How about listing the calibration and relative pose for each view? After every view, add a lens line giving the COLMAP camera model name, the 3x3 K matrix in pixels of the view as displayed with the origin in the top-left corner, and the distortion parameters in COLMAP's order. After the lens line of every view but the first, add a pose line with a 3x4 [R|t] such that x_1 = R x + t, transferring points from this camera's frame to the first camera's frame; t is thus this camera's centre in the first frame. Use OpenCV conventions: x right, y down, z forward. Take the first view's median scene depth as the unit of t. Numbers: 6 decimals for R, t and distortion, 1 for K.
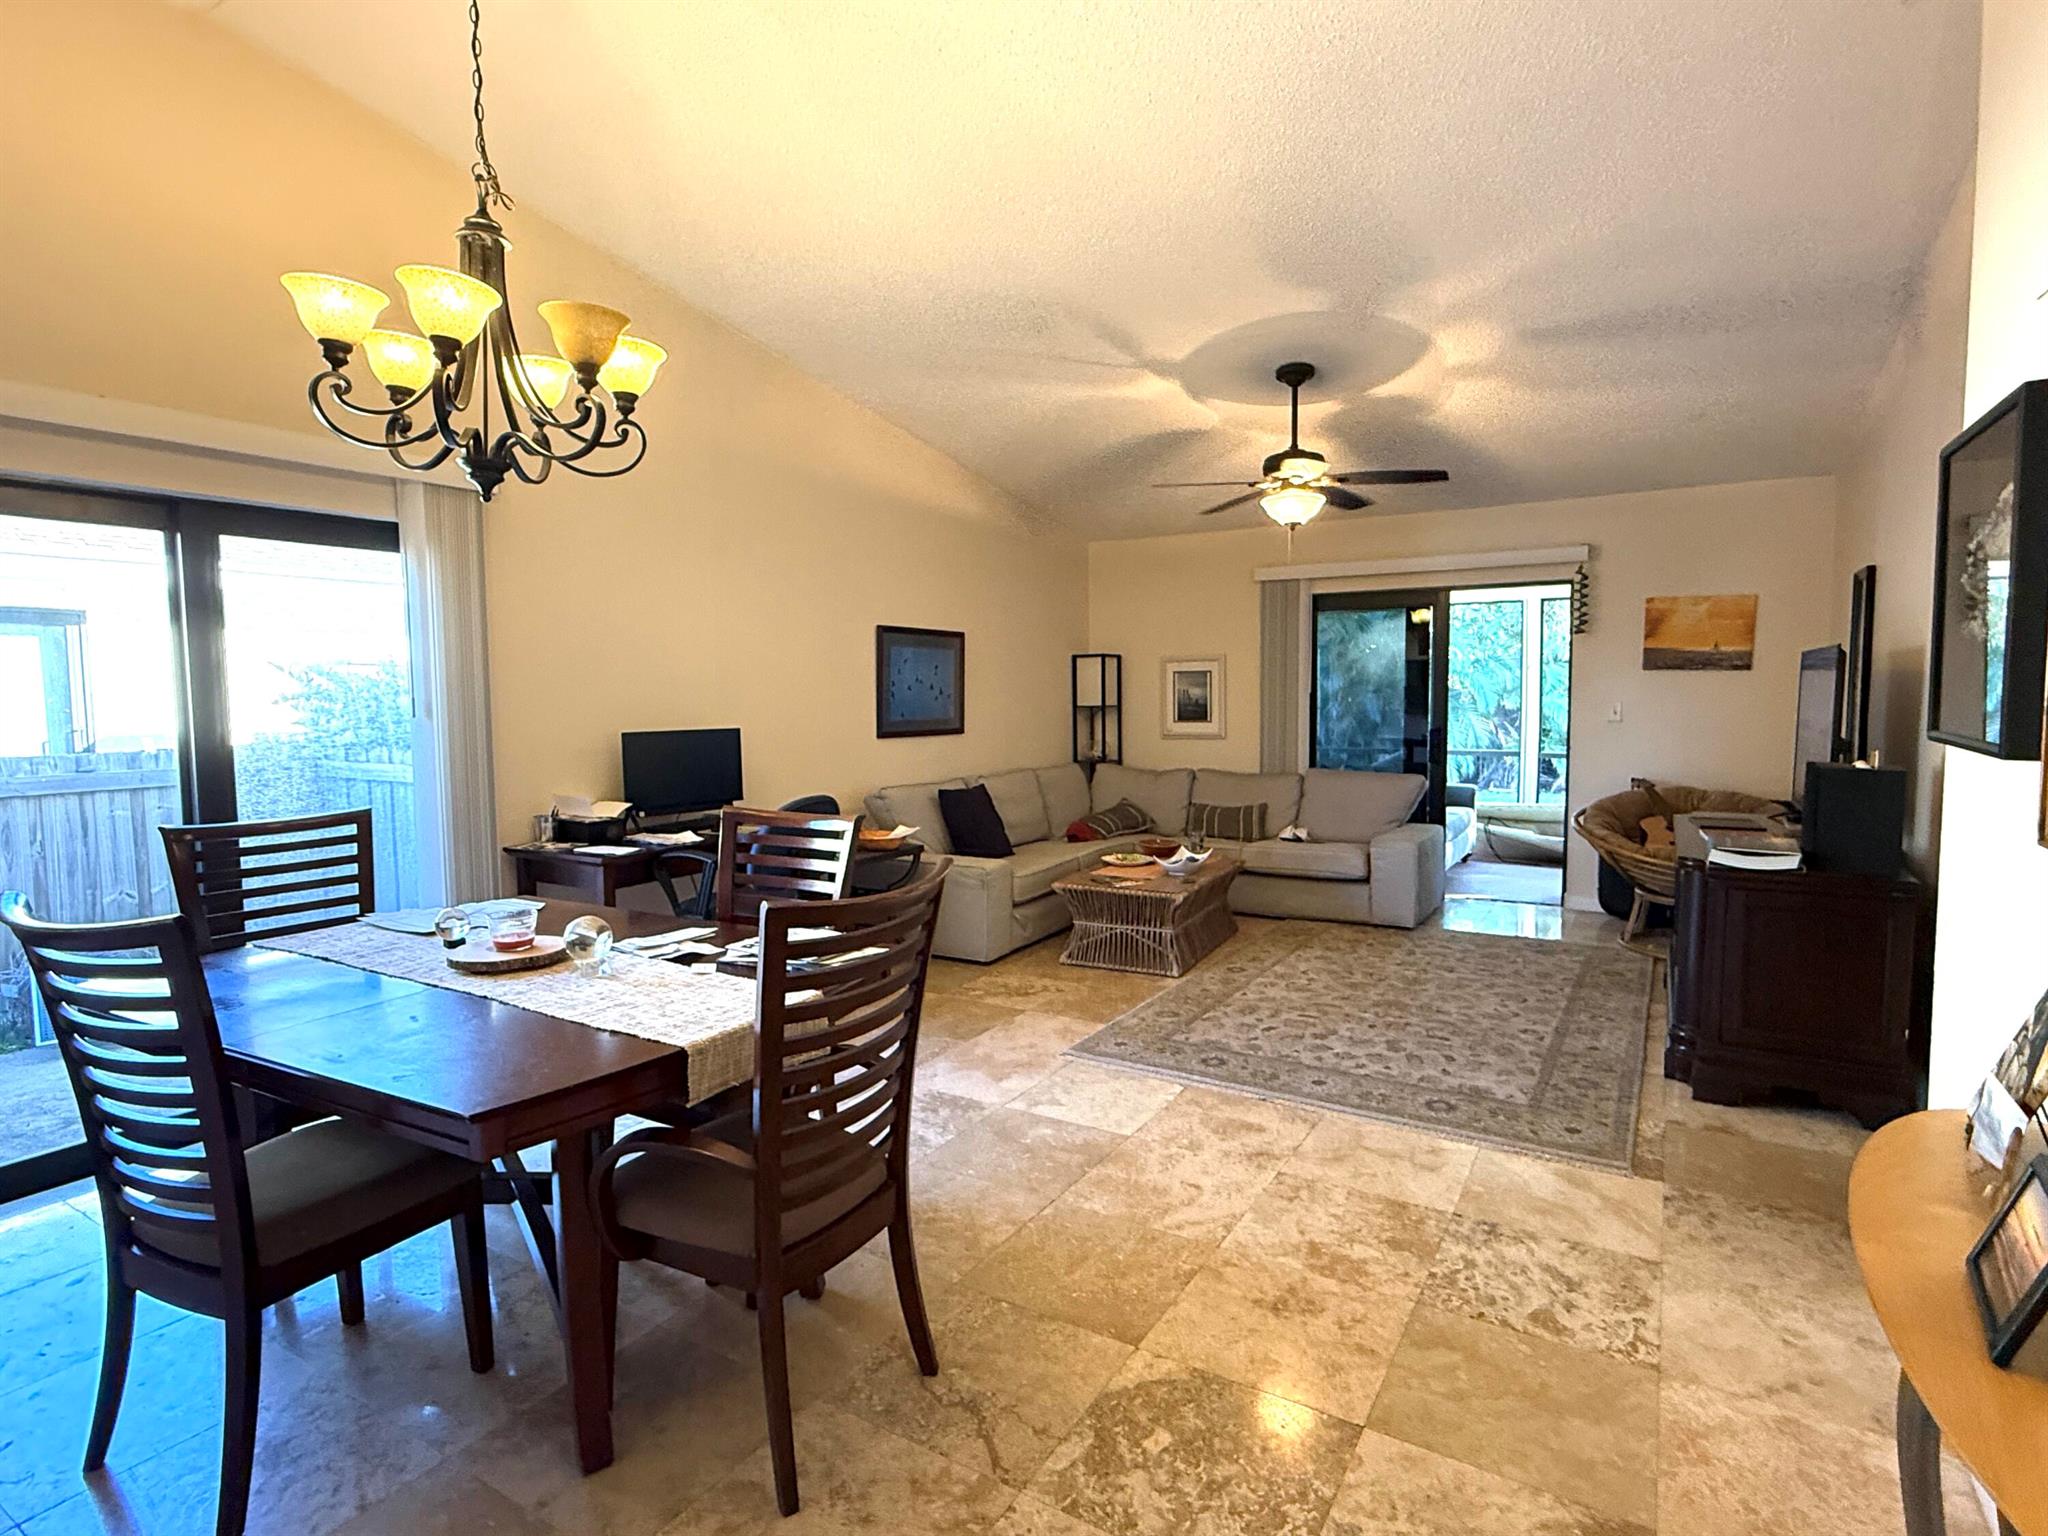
lens RADIAL K [[1060.0, 0, 1021.7], [0, 1060.0, 765.9], [0, 0, 1]] dist [-0.003575, -0.000557]
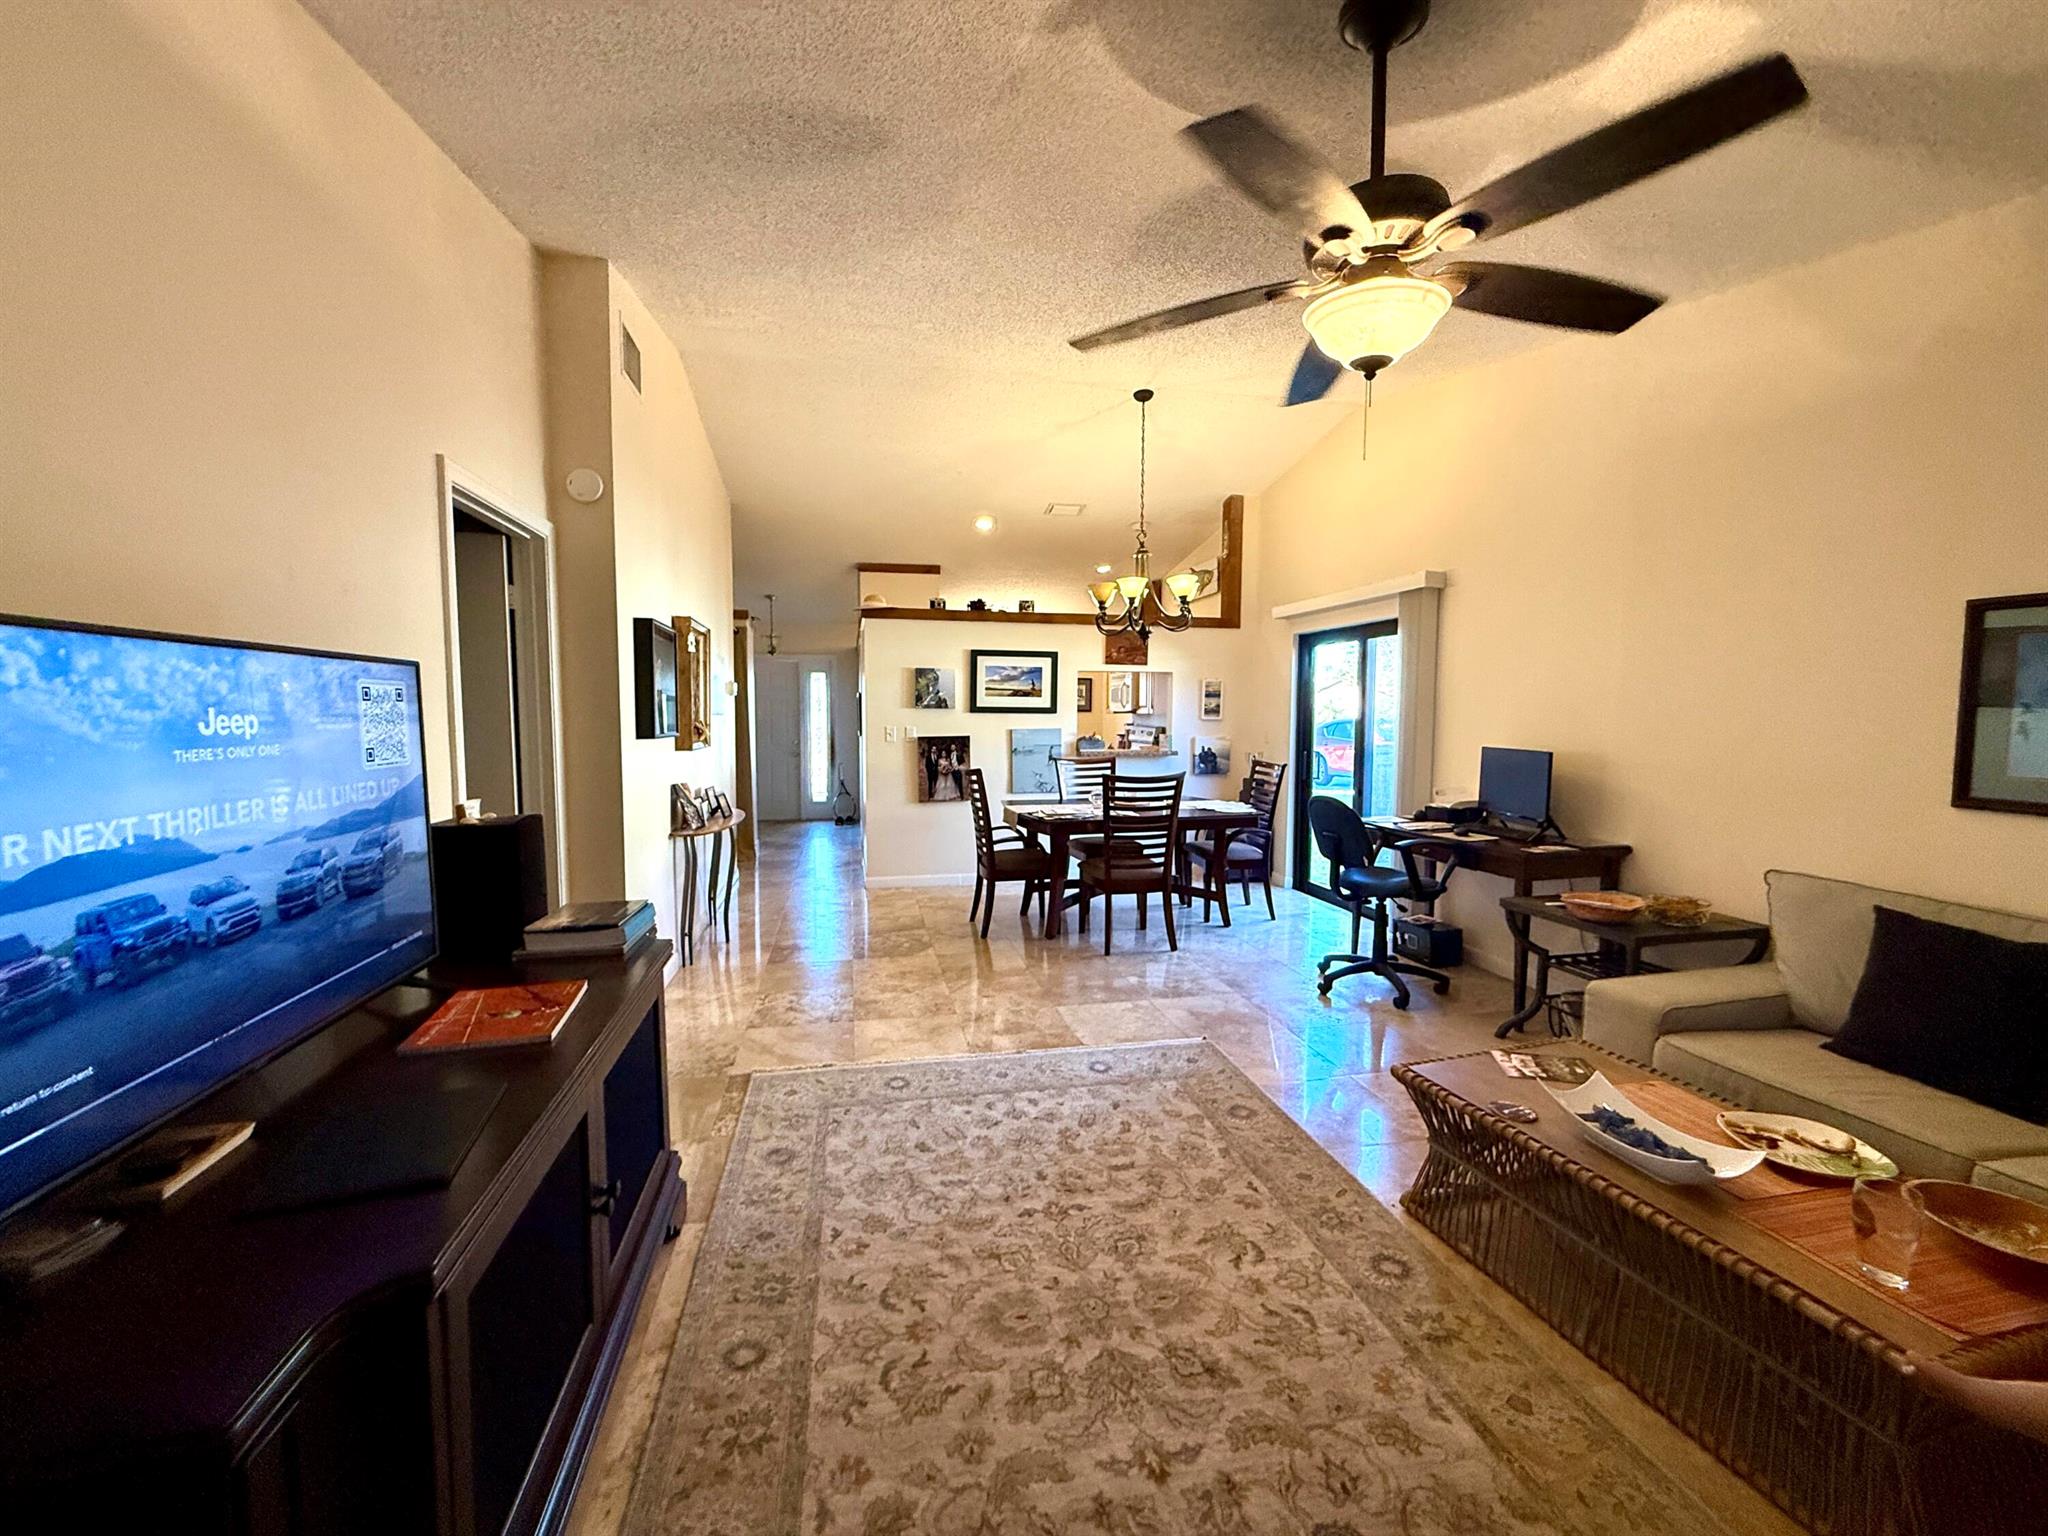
lens RADIAL K [[821.4, 0, 1011.9], [0, 821.4, 765.1], [0, 0, 1]] dist [-0.003105, 0.001180]
pose [[-0.734682, 0.055229, -0.676160, 0.823901], [-0.043339, 0.990824, 0.128022, -0.130354], [0.677026, 0.123360, -0.725547, 1.568034]]
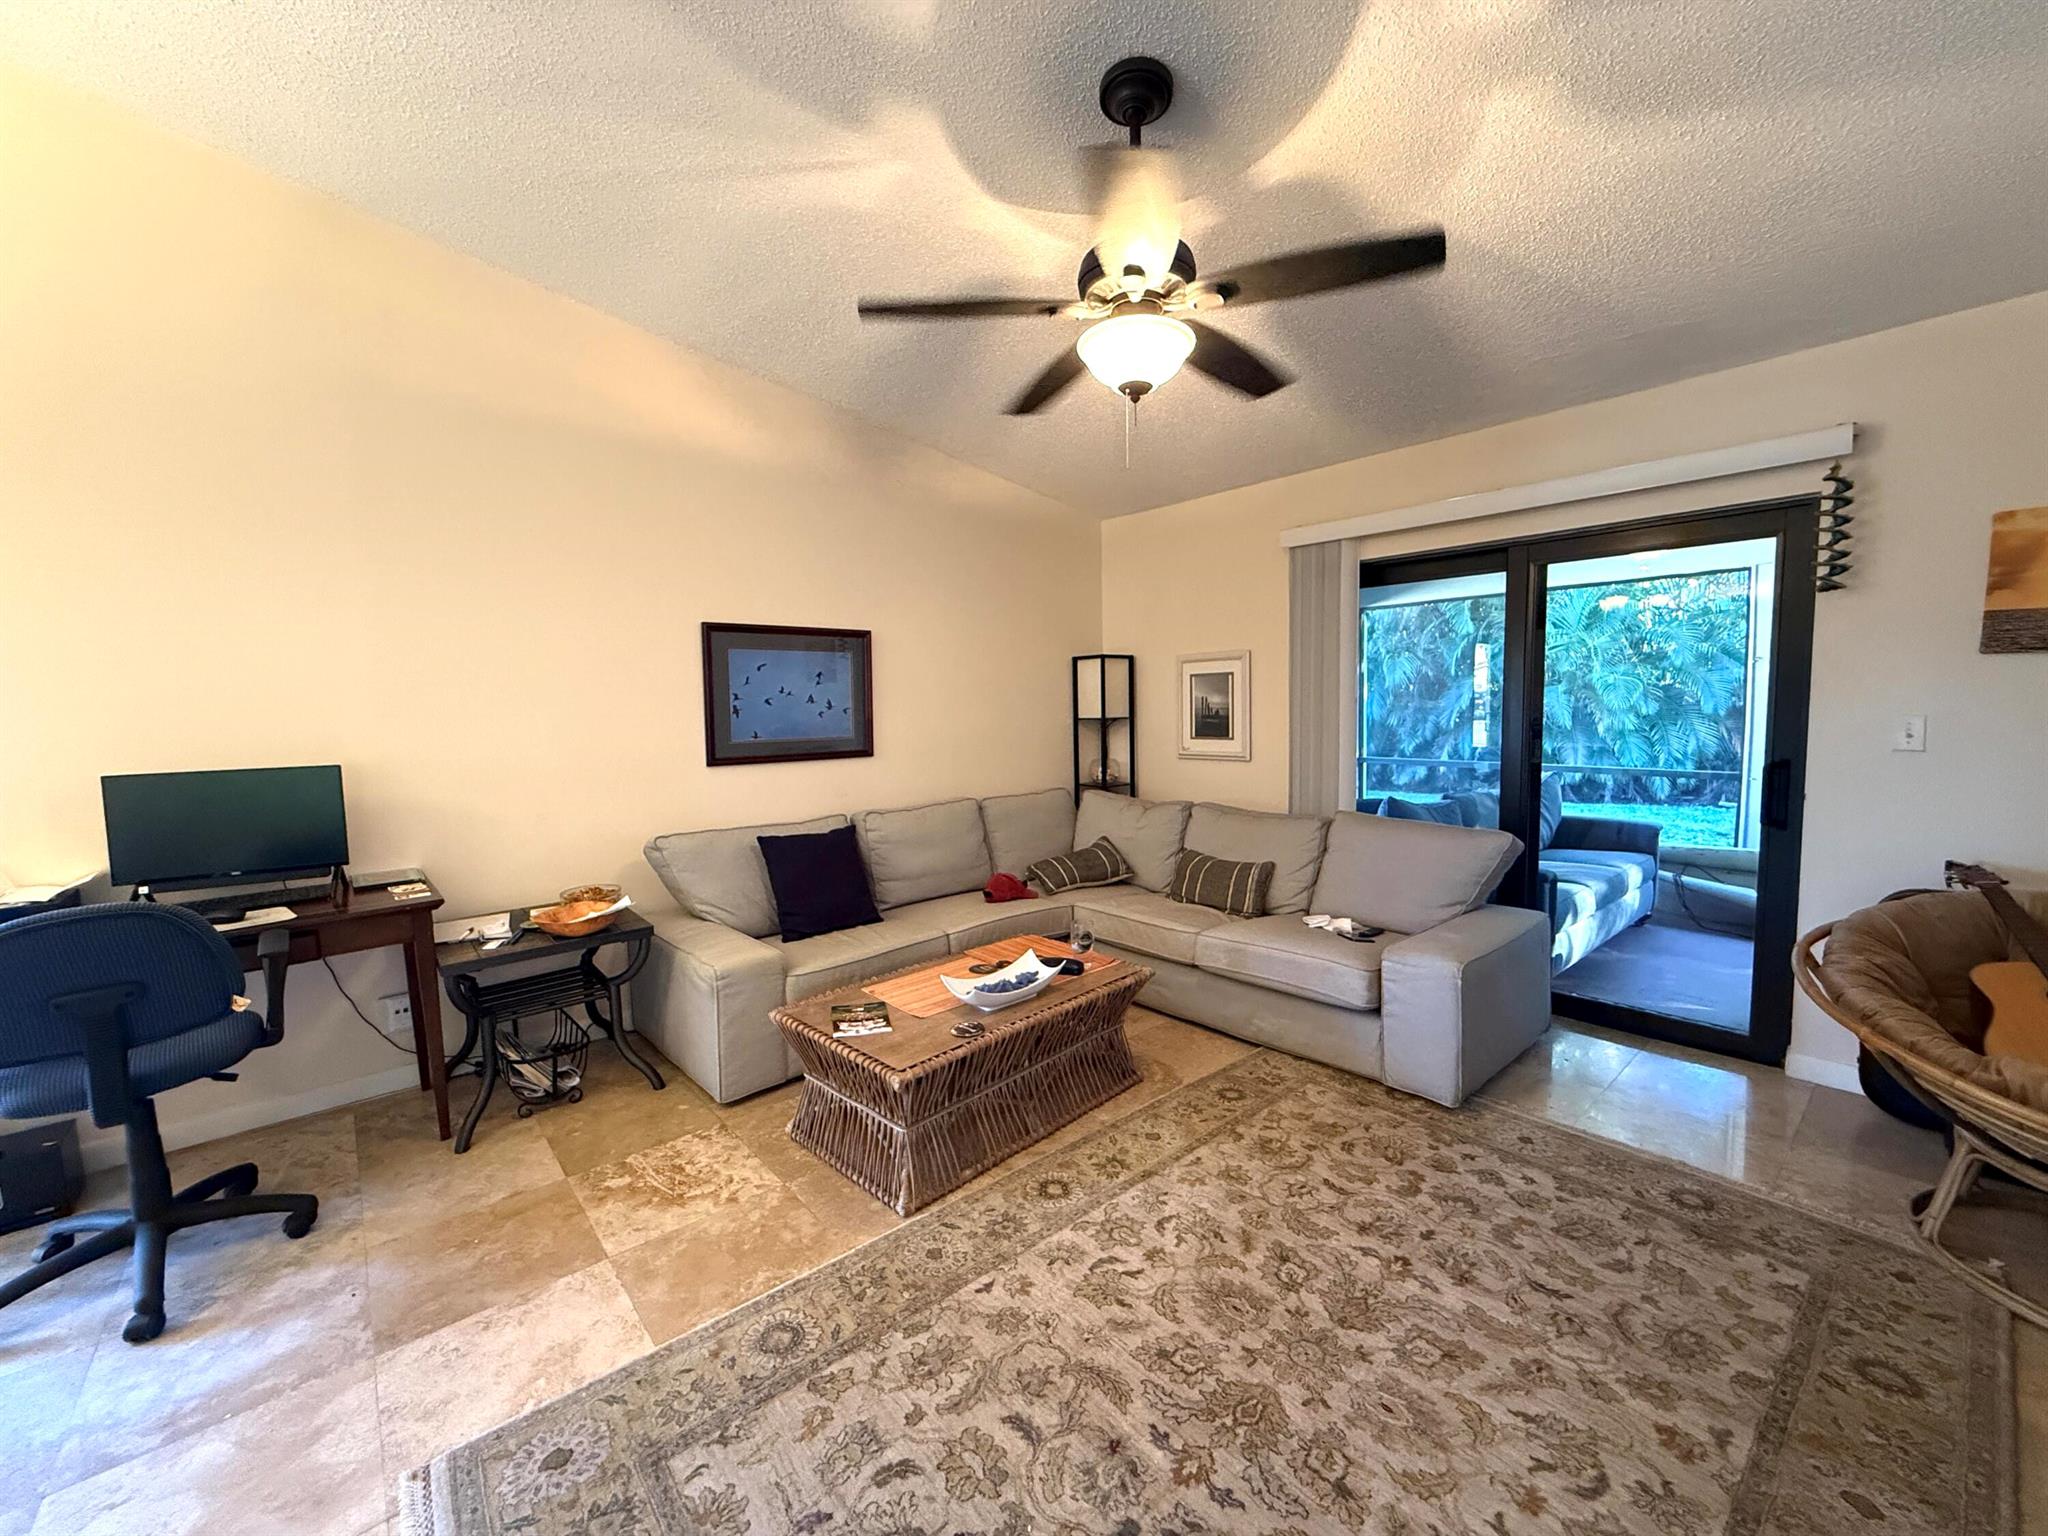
lens RADIAL K [[821.4, 0, 1017.1], [0, 821.4, 764.9], [0, 0, 1]] dist [-0.003105, 0.001180]
pose [[0.951179, 0.014857, -0.308283, 0.439519], [-0.010230, 0.999810, 0.016620, -0.063933], [0.308472, -0.012655, 0.951149, 0.789596]]
